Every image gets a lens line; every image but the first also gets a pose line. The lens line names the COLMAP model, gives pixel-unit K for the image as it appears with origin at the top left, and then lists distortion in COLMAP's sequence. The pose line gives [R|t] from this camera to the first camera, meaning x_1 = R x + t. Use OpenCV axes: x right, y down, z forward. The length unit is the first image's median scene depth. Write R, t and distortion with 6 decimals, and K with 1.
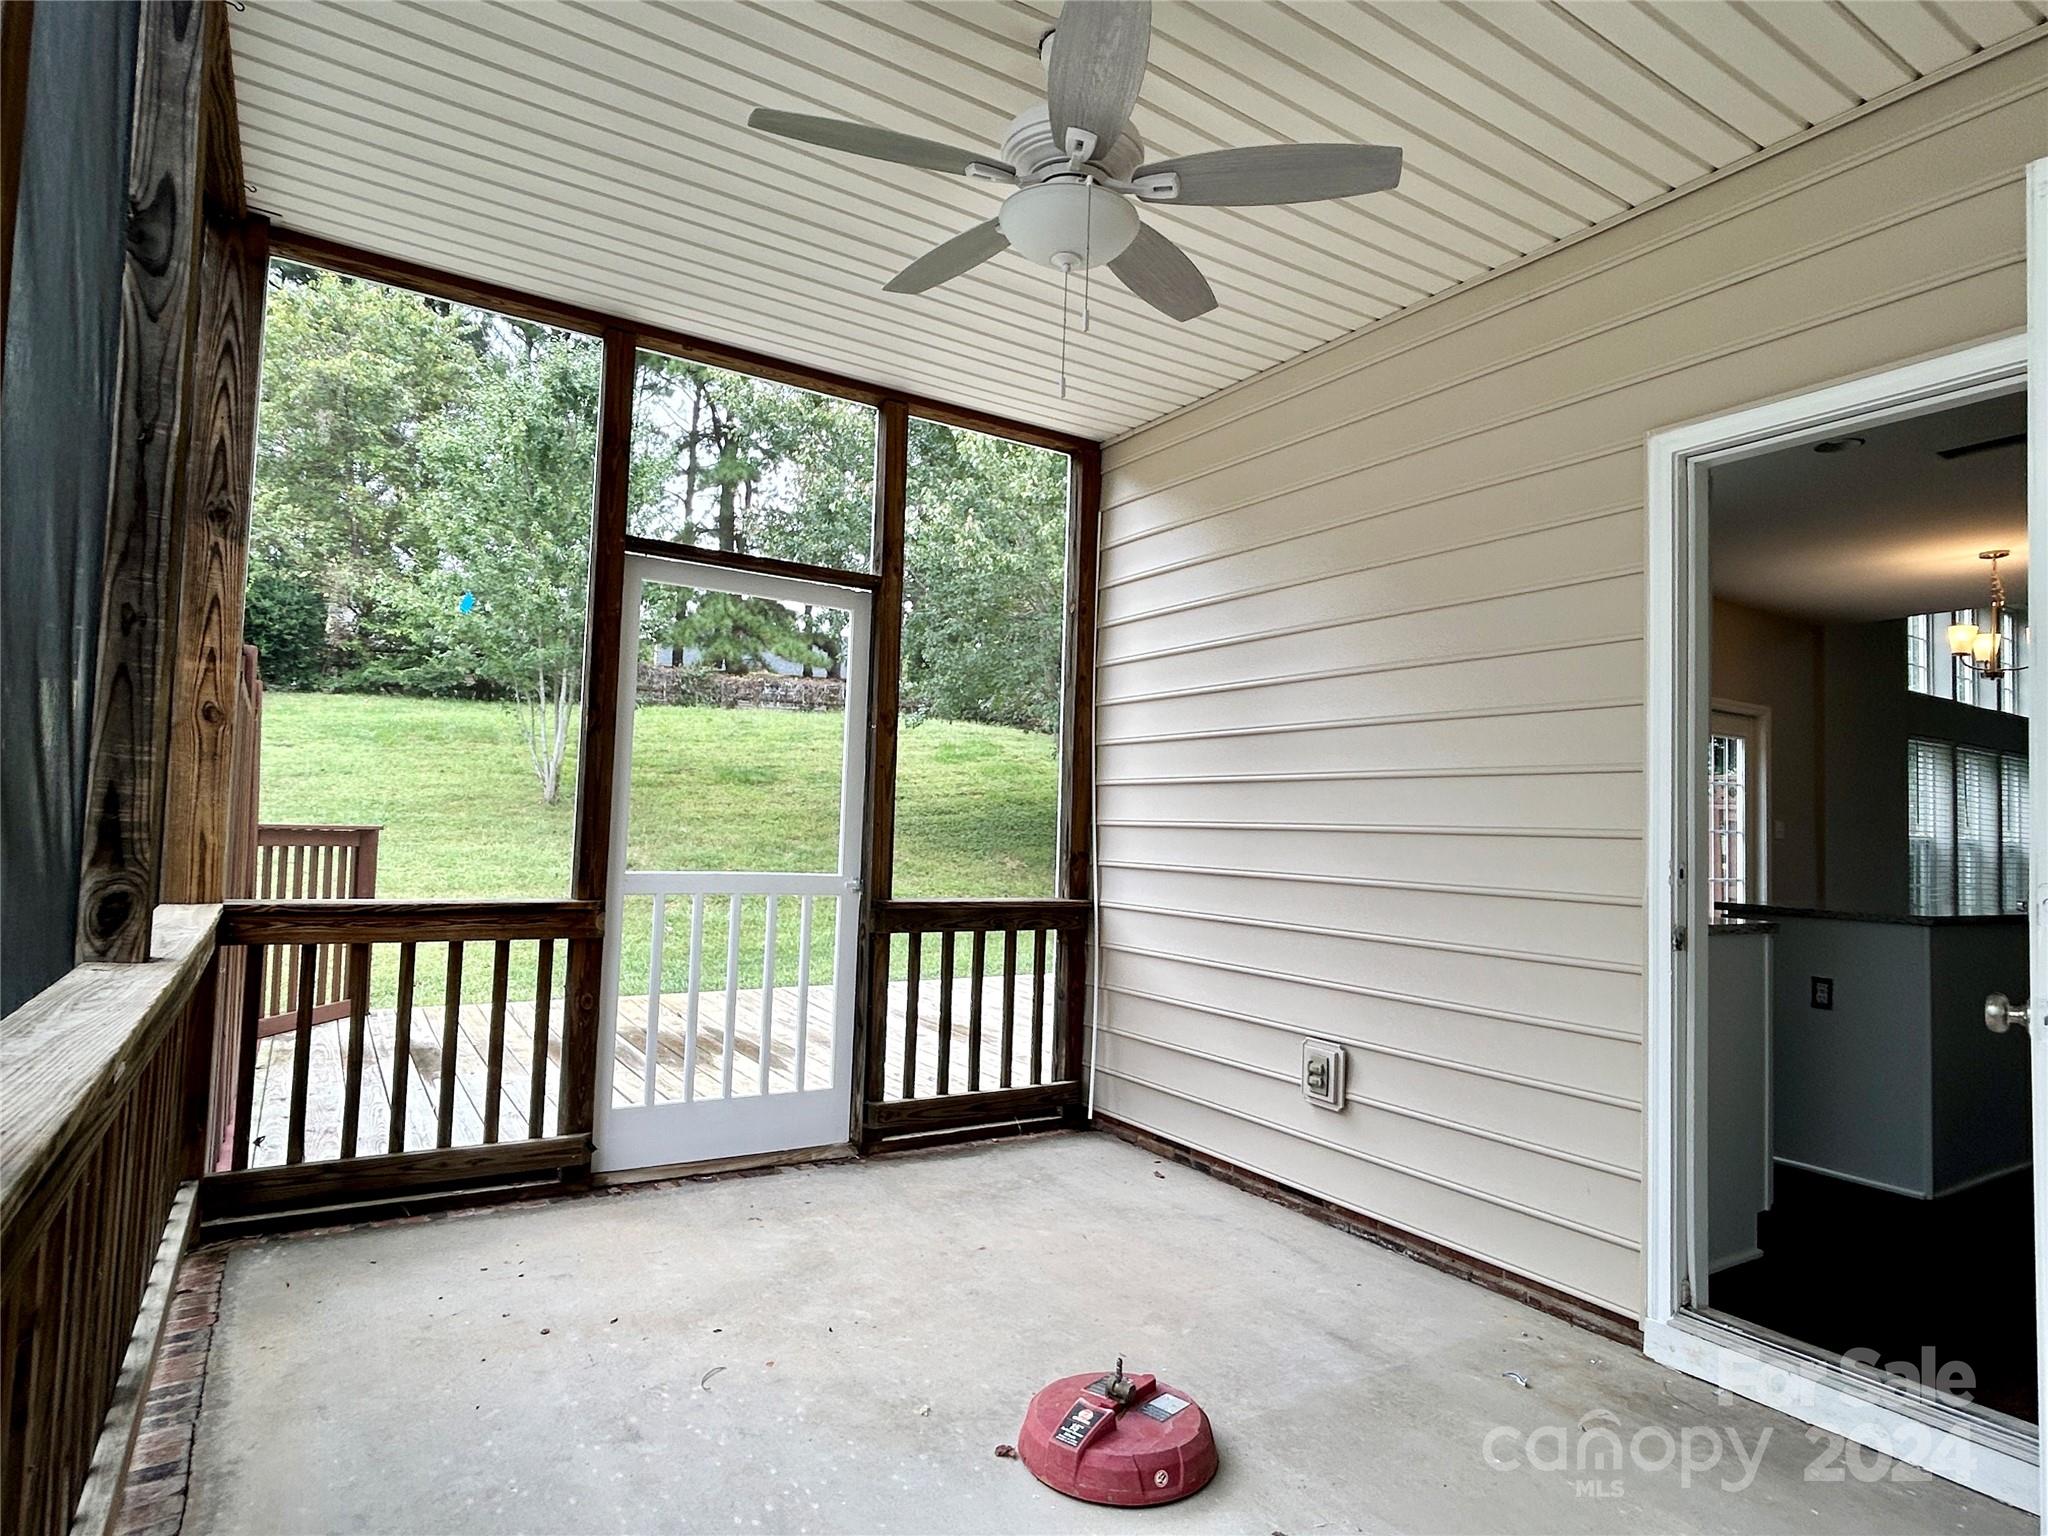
lens RADIAL K [[1144.0, 0, 1024.0], [0, 1144.0, 768.0], [0, 0, 1]] dist [-0.003370, -0.000757]
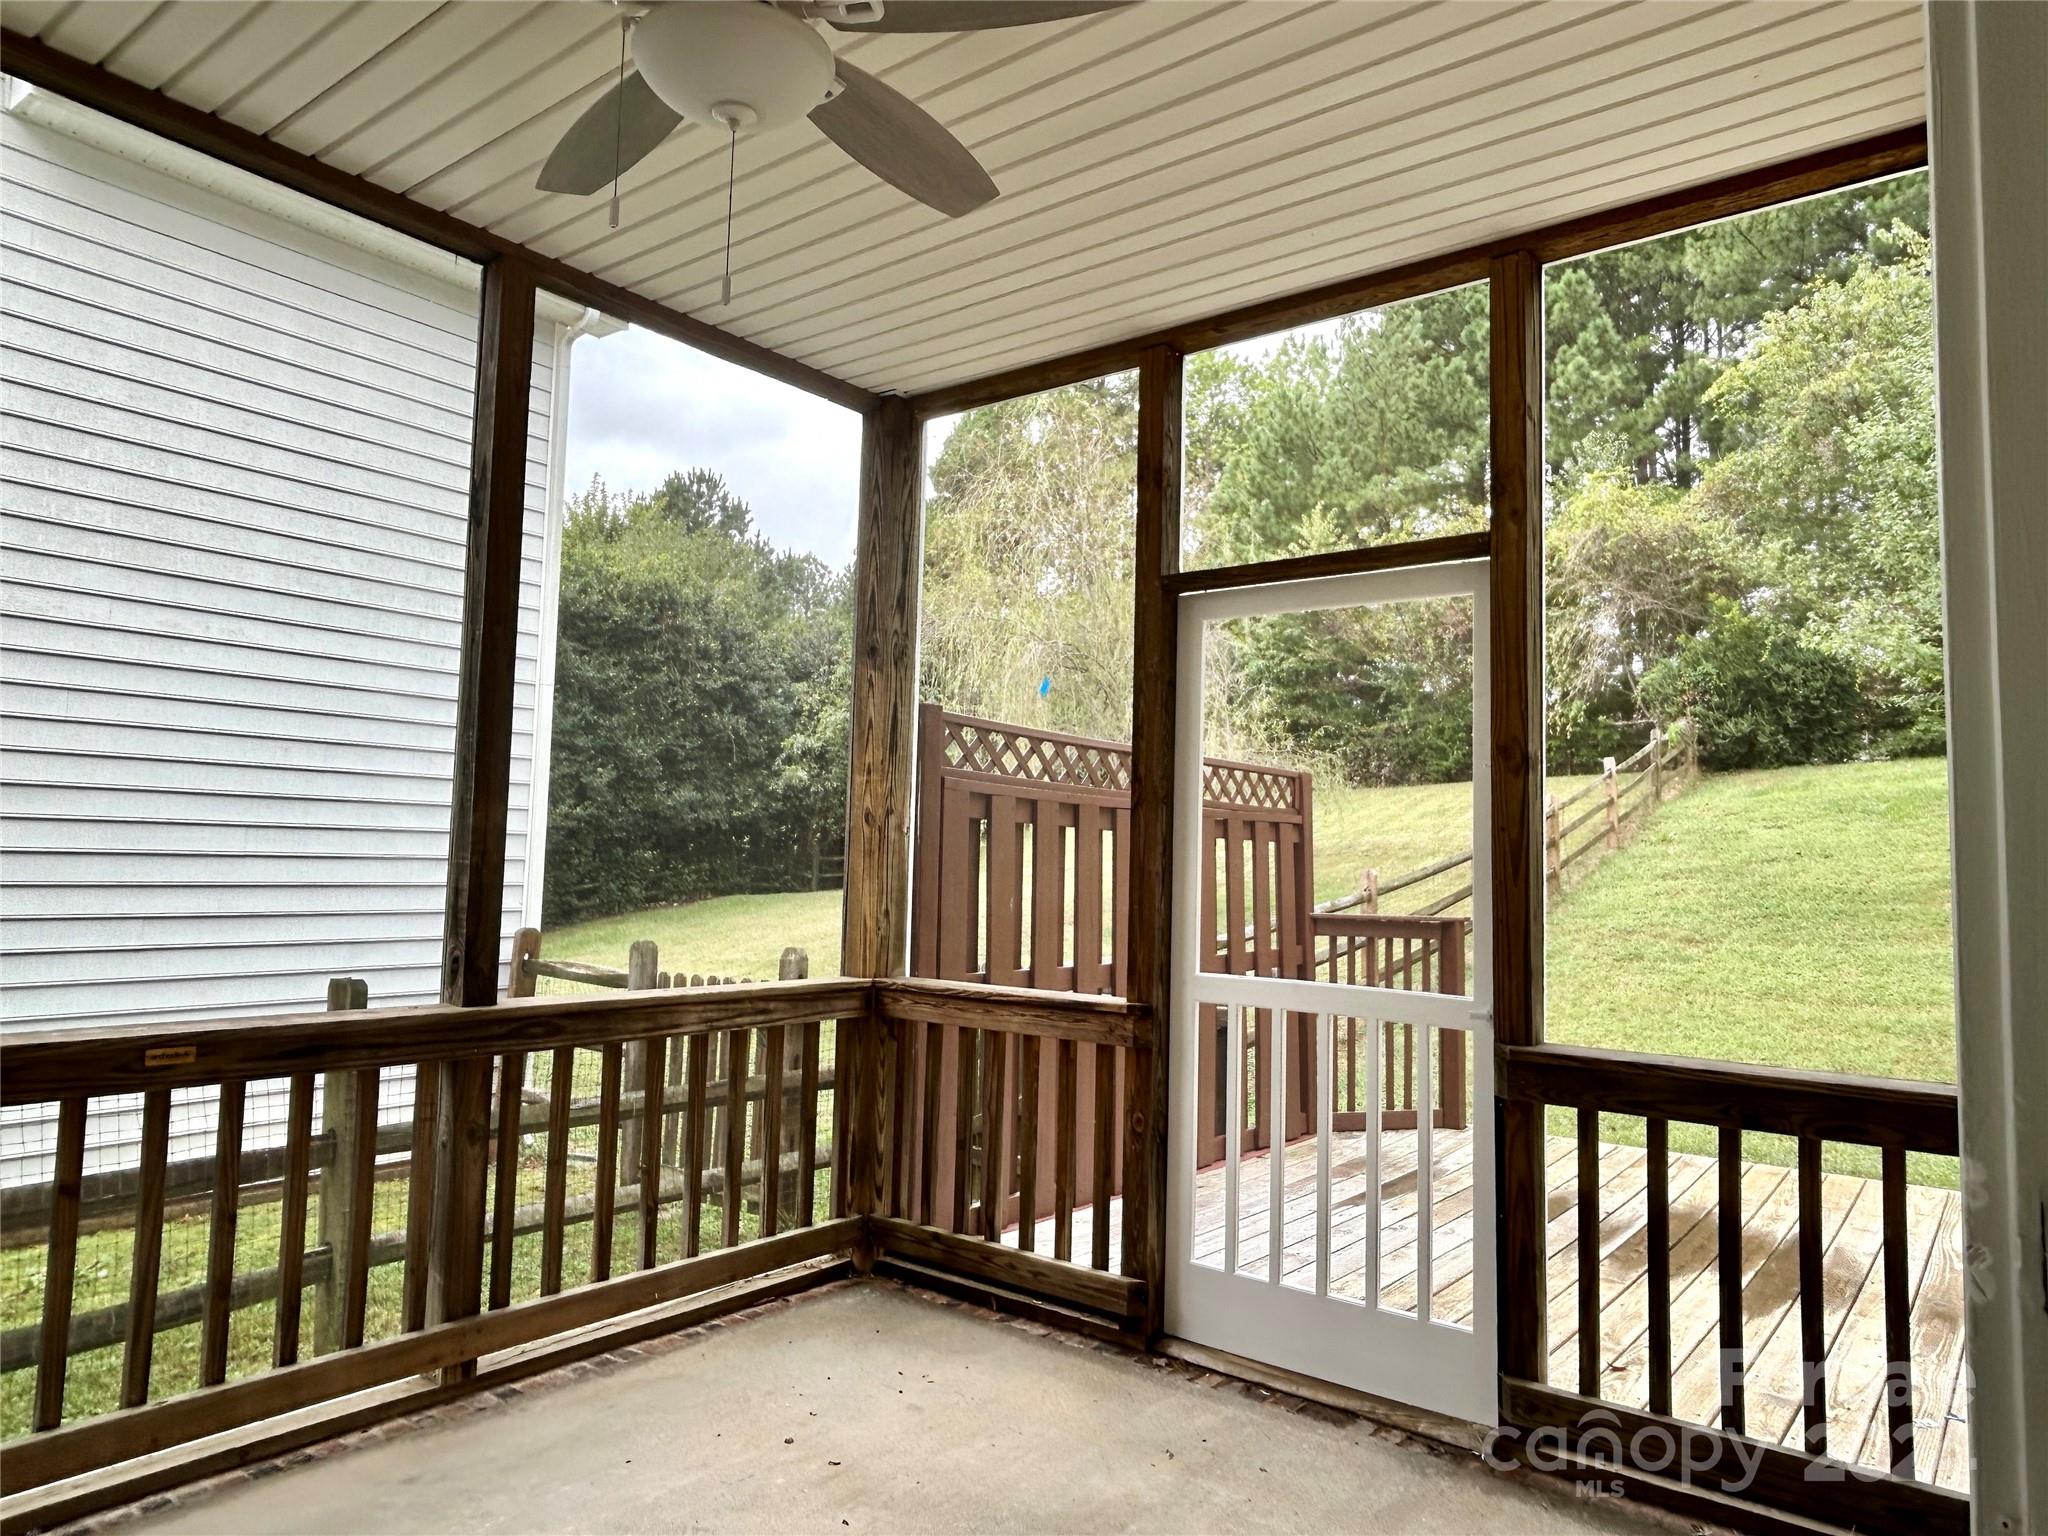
lens RADIAL K [[1318.9, 0, 1024.0], [0, 1318.9, 768.0], [0, 0, 1]] dist [-0.004947, -0.004102]
pose [[0.339672, -0.092442, -0.935990, 0.515449], [0.031137, 0.995718, -0.087041, 0.023116], [0.940029, 0.000422, 0.341096, 0.565392]]
